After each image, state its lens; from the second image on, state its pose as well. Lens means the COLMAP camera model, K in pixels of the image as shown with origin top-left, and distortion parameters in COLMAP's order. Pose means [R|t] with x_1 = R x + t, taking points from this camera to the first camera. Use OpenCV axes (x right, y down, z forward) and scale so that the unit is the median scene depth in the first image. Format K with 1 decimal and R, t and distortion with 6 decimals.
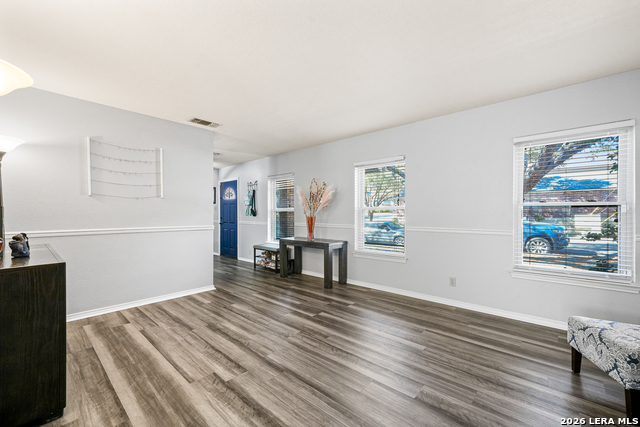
lens RADIAL K [[263.9, 0, 321.5], [0, 263.9, 215.4], [0, 0, 1]] dist [0.000355, 0.000220]
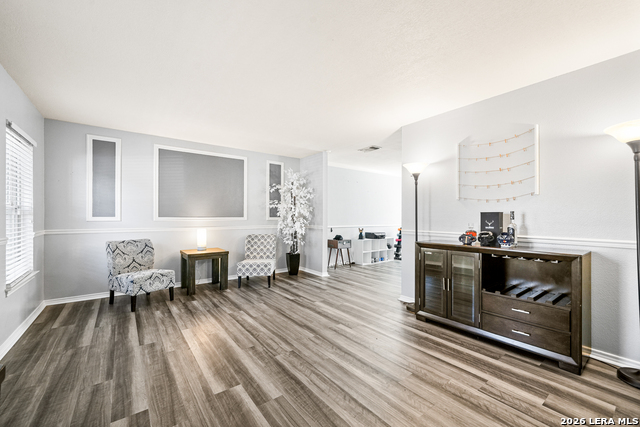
lens RADIAL K [[263.9, 0, 321.5], [0, 263.9, 215.4], [0, 0, 1]] dist [0.000355, 0.000220]
pose [[-0.981244, -0.000365, 0.192770, -0.403609], [-0.000318, 1.000000, 0.000274, -0.009823], [-0.192770, 0.000207, -0.981244, 1.871462]]
